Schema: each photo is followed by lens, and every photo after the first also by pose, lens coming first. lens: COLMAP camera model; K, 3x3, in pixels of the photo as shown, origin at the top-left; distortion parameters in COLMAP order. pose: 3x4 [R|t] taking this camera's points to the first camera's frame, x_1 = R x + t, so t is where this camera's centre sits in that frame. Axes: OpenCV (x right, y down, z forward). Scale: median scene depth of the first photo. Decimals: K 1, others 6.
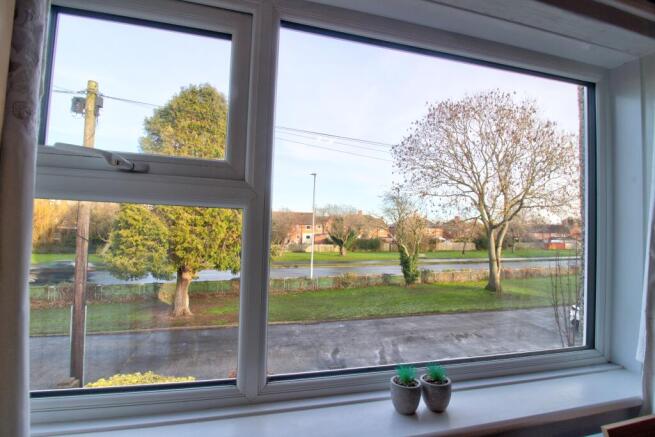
lens RADIAL K [[310.1, 0, 327.5], [0, 310.1, 218.5], [0, 0, 1]] dist [-0.000372, -0.000156]
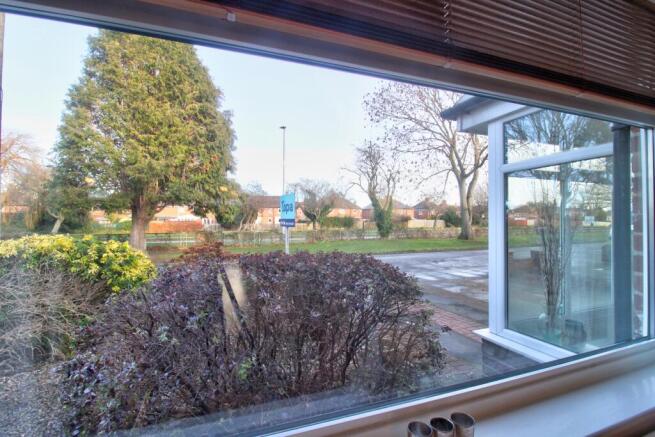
lens RADIAL K [[314.0, 0, 327.5], [0, 314.0, 218.5], [0, 0, 1]] dist [-0.006000, -0.000703]
pose [[0.995940, -0.029458, 0.085065, 0.002052], [0.026770, 0.999111, 0.032561, 0.099995], [-0.085949, -0.030152, 0.995843, 0.021323]]
